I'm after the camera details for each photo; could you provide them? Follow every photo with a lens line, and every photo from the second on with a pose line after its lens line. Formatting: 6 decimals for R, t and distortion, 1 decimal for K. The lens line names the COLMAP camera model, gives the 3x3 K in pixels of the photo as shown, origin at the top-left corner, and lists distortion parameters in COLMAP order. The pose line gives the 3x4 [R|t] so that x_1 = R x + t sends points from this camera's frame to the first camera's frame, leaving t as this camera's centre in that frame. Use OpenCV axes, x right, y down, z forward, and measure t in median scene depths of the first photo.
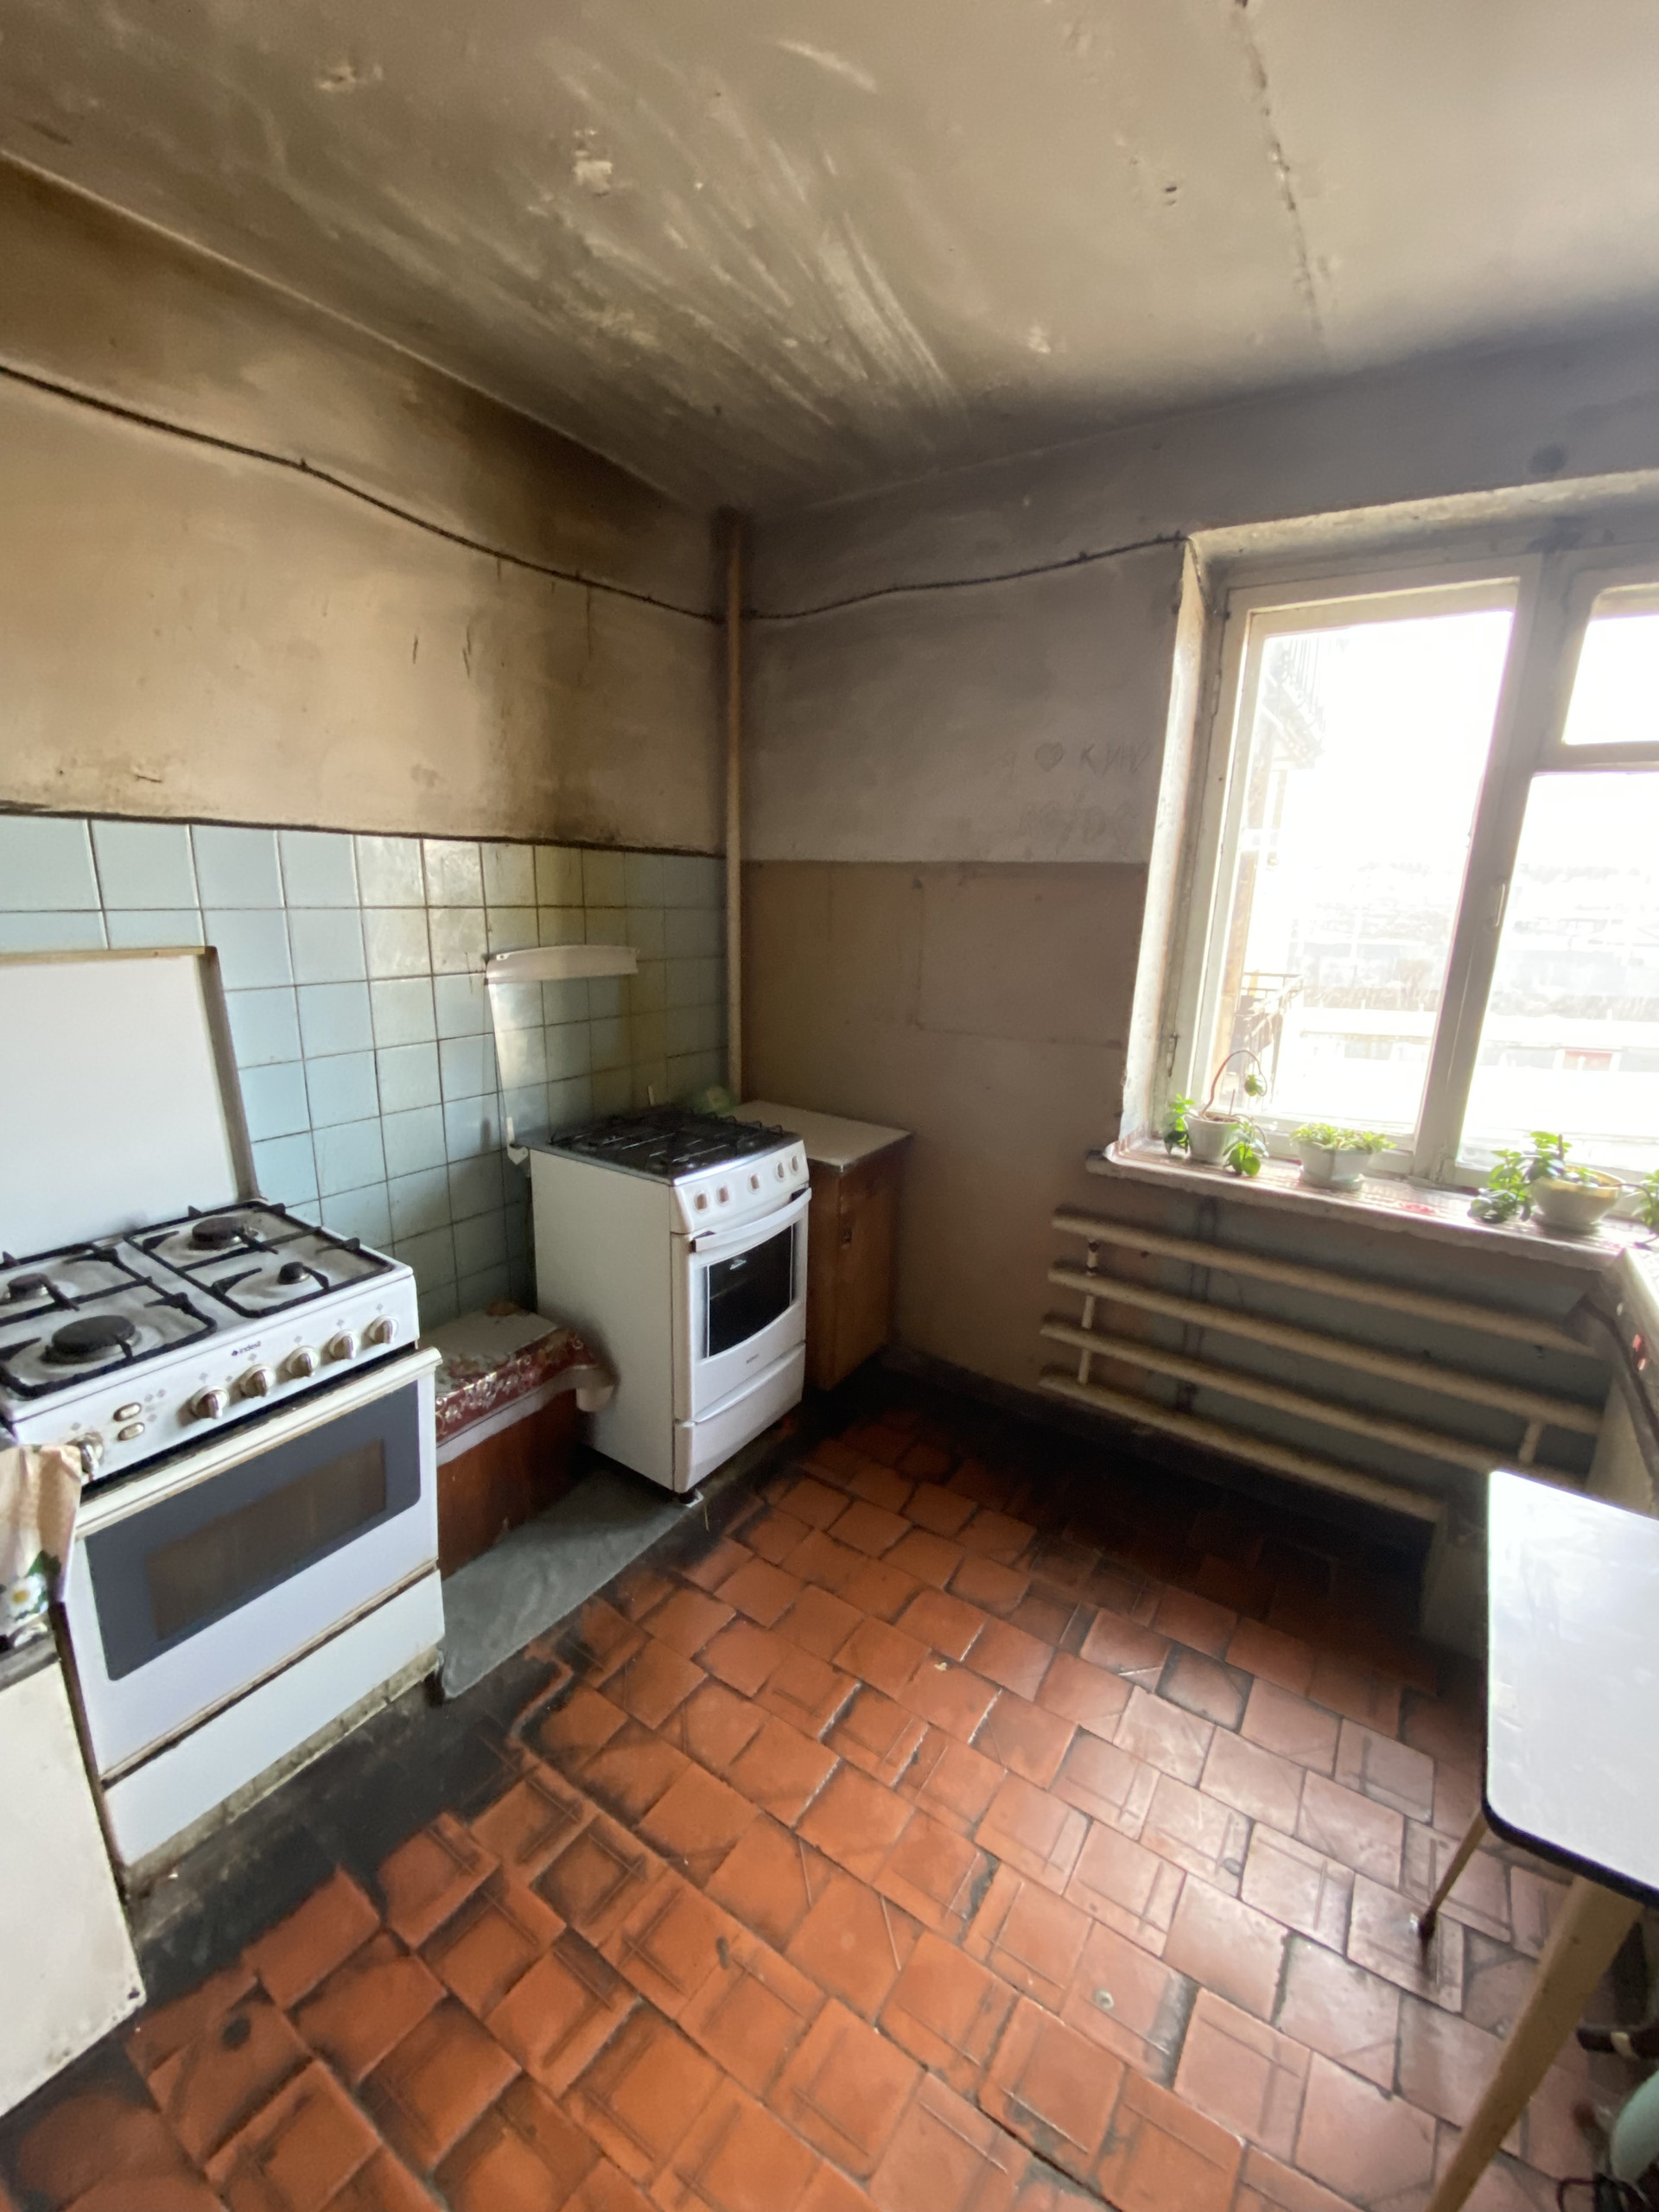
lens RADIAL K [[906.0, 0, 821.2], [0, 906.0, 1104.6], [0, 0, 1]] dist [-0.008835, -0.003362]
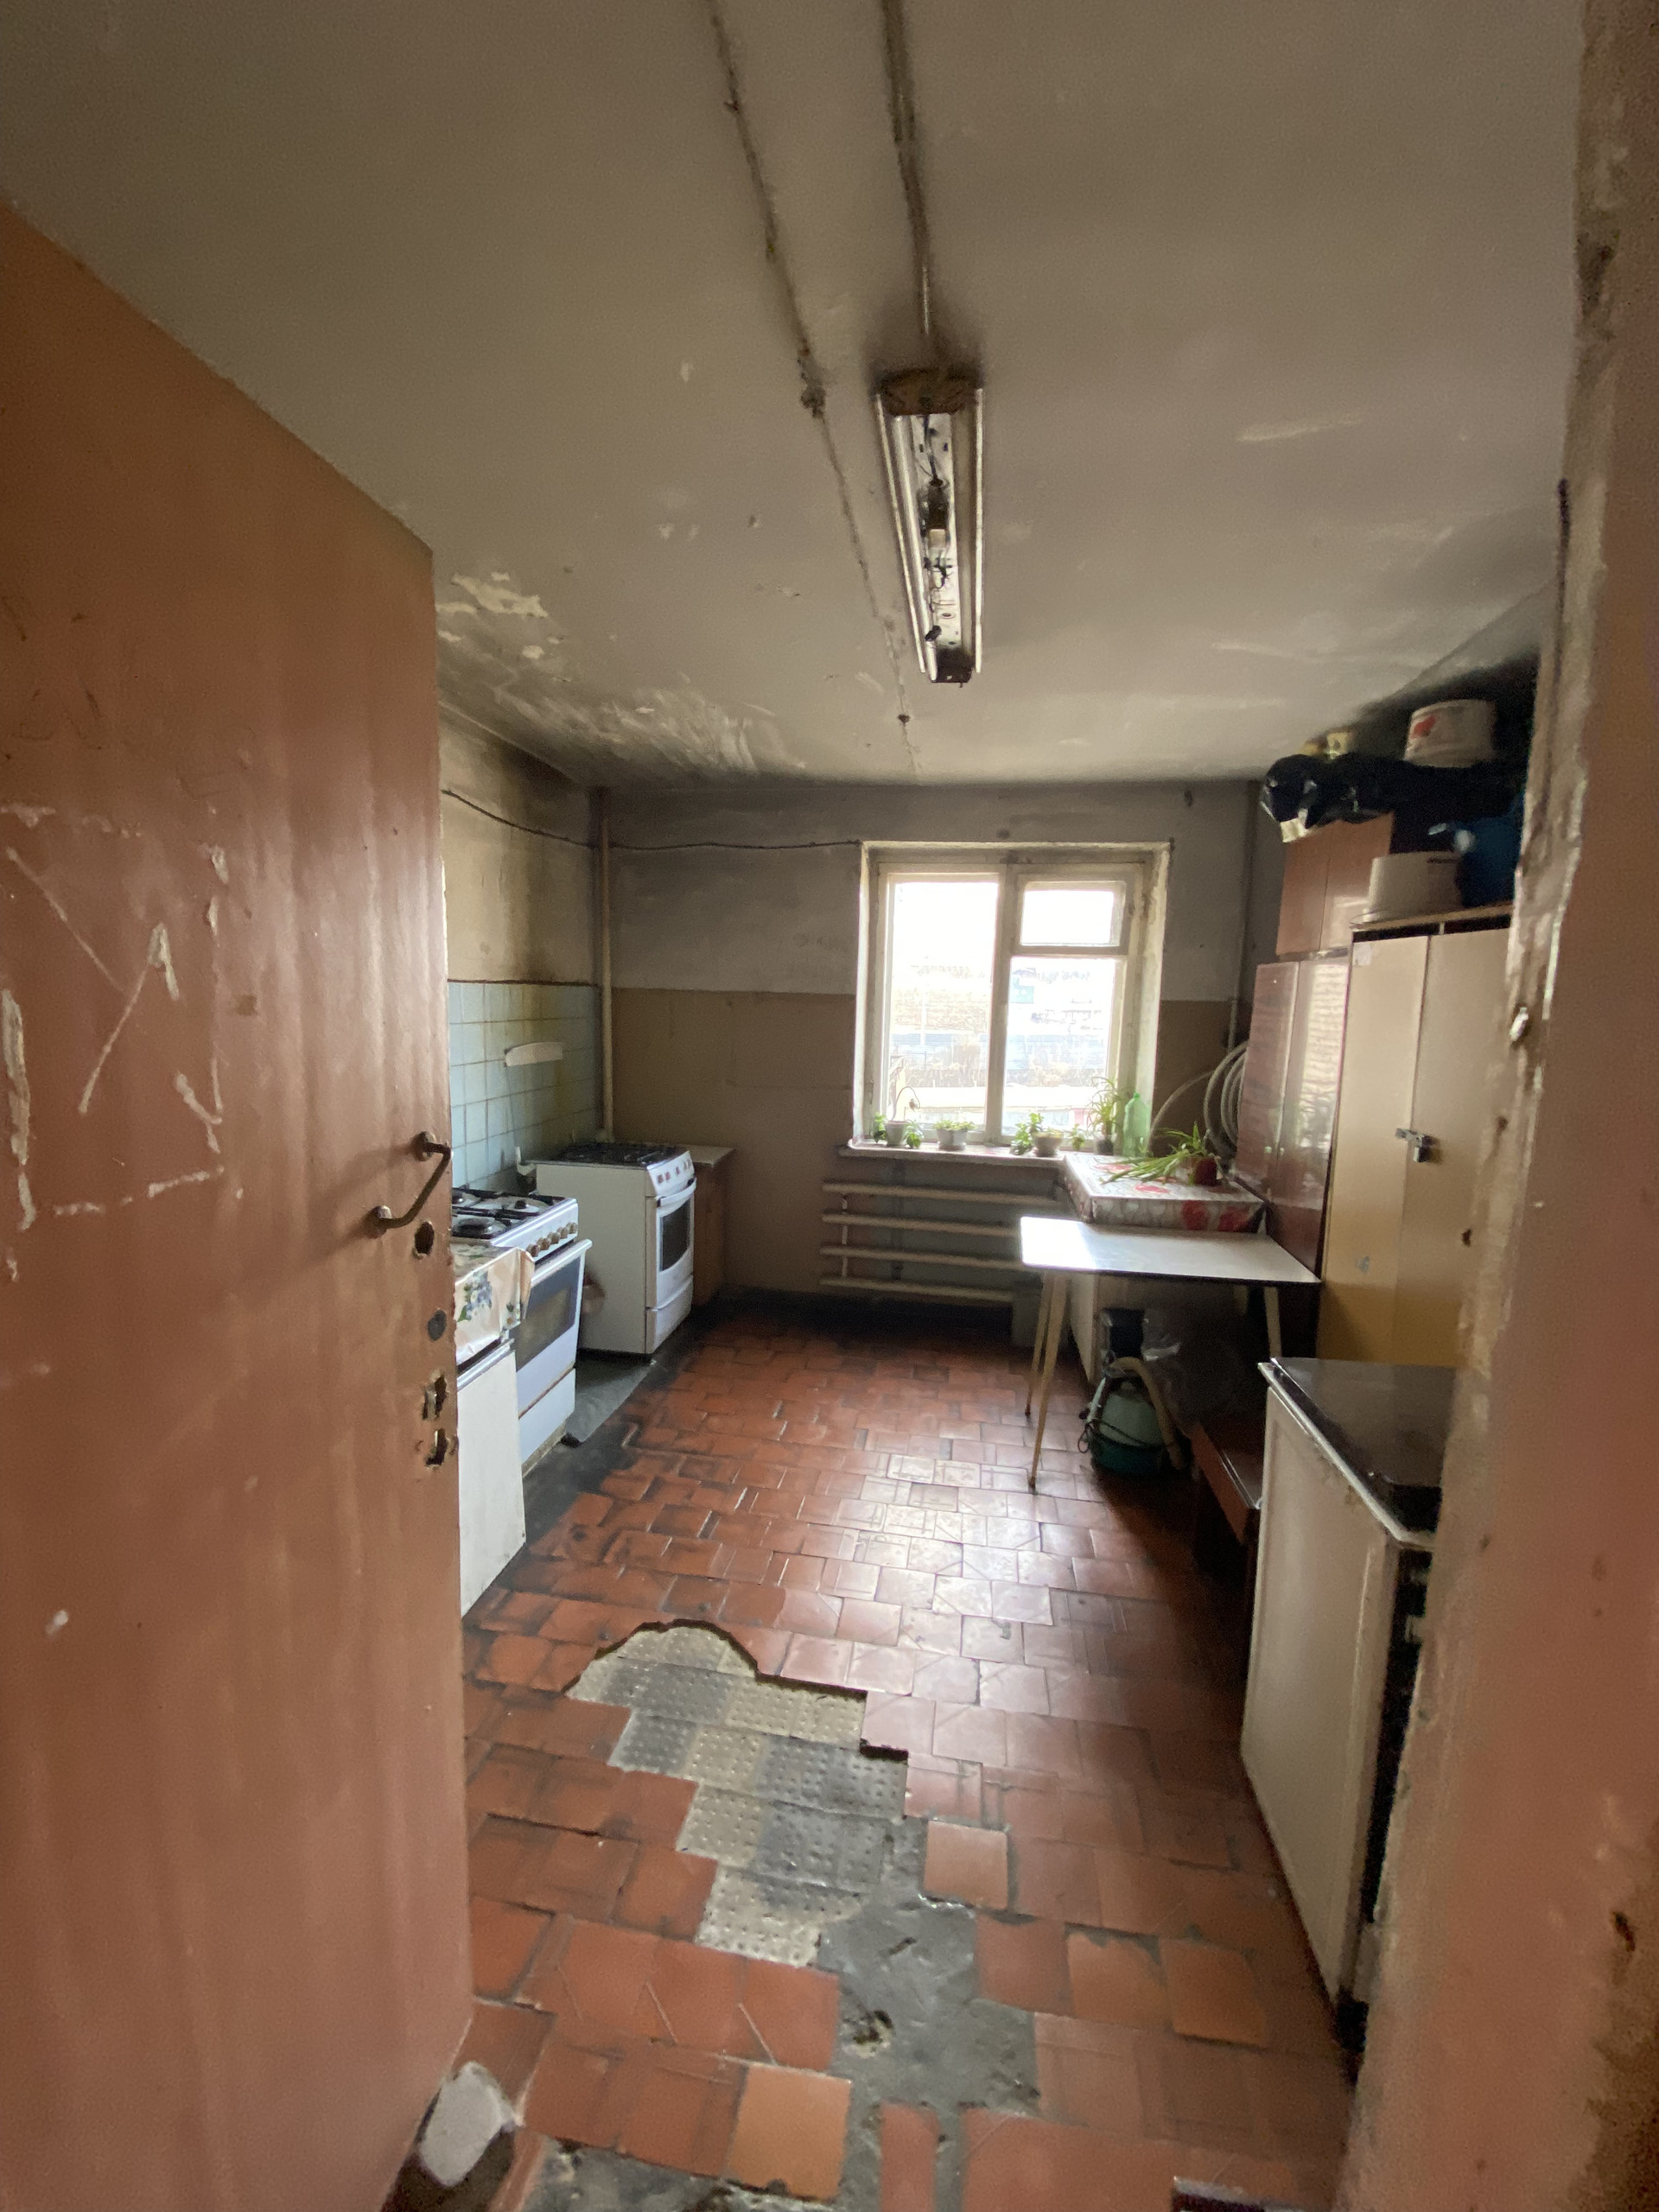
lens RADIAL K [[906.0, 0, 830.2], [0, 906.0, 1106.7], [0, 0, 1]] dist [-0.008835, -0.003362]
pose [[0.909740, -0.052825, 0.411804, -0.519001], [0.094919, 0.992066, -0.082431, 0.133895], [-0.404182, 0.114079, 0.907537, -0.748963]]
